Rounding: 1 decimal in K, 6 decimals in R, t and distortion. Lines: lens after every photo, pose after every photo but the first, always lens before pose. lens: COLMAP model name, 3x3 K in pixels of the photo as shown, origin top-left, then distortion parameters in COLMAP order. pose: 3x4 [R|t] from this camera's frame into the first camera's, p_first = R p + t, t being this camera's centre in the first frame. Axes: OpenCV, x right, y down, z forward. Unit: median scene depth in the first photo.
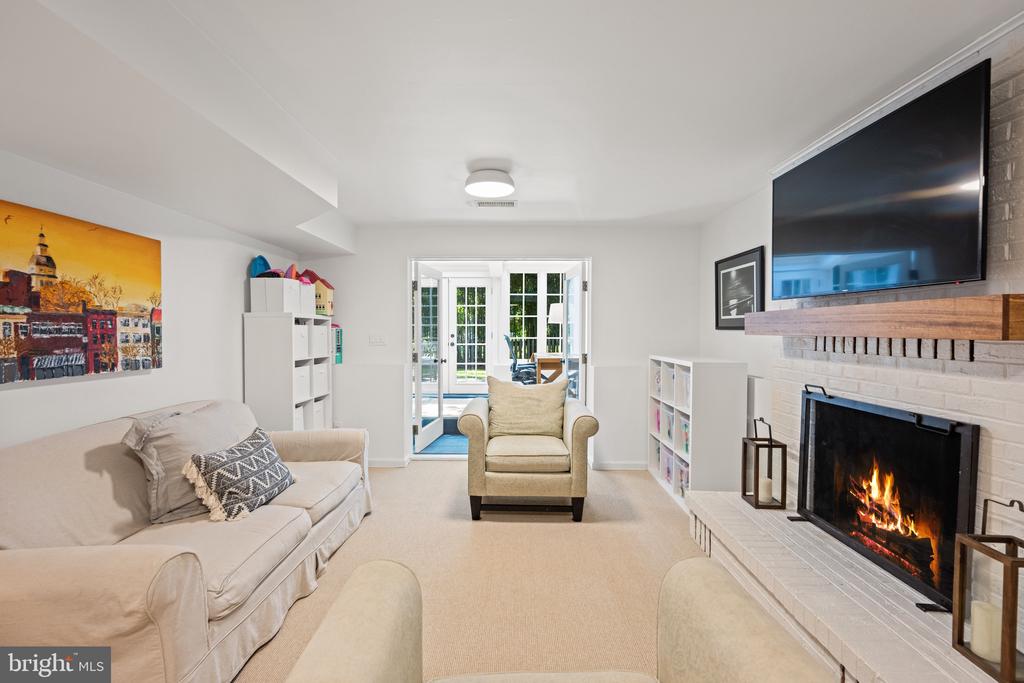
lens RADIAL K [[460.1, 0, 507.7], [0, 460.1, 342.8], [0, 0, 1]] dist [0.000381, 0.000073]
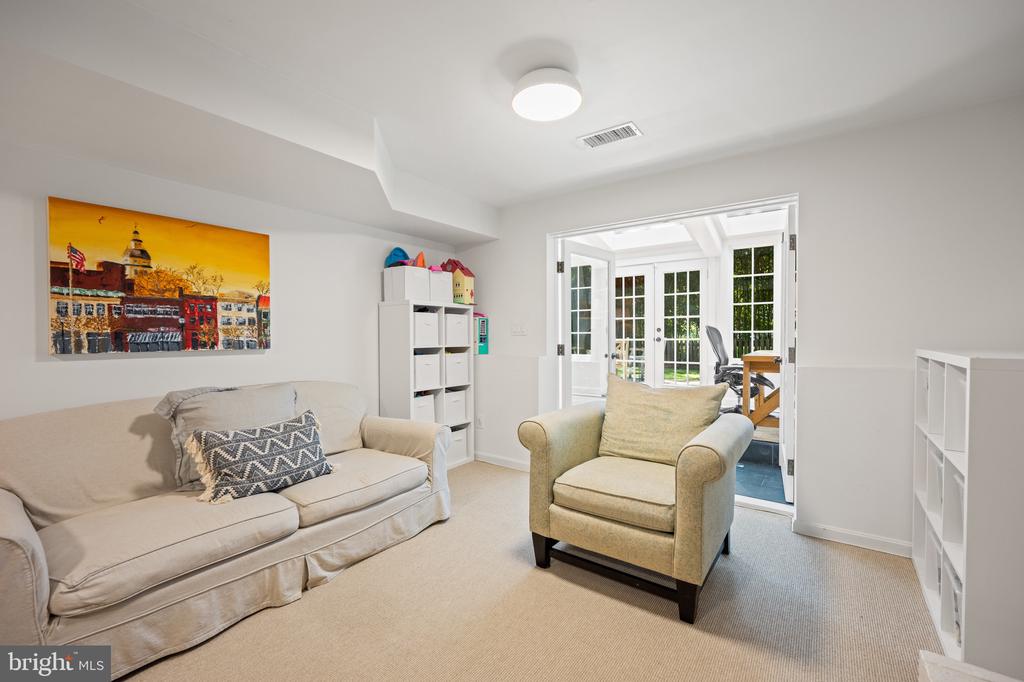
lens RADIAL K [[432.4, 0, 512.0], [0, 432.4, 342.3], [0, 0, 1]] dist [-0.002623, 0.000784]
pose [[0.818563, 0.004063, -0.574402, 0.288333], [-0.008123, 0.999957, -0.004502, 0.033390], [0.574359, 0.008351, 0.818561, 0.417950]]
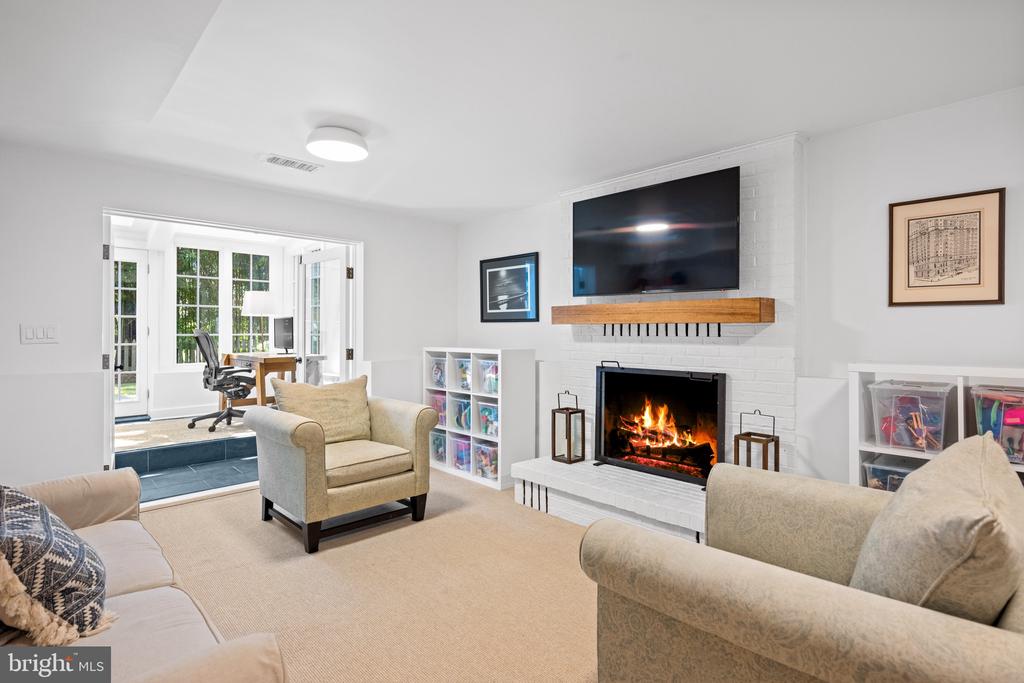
lens RADIAL K [[510.0, 0, 516.7], [0, 510.0, 330.7], [0, 0, 1]] dist [0.003810, 0.000809]
pose [[0.704430, -0.001673, 0.709771, -0.459498], [0.020432, 0.999631, -0.017921, 0.019735], [-0.709479, 0.027126, 0.704204, 0.107448]]
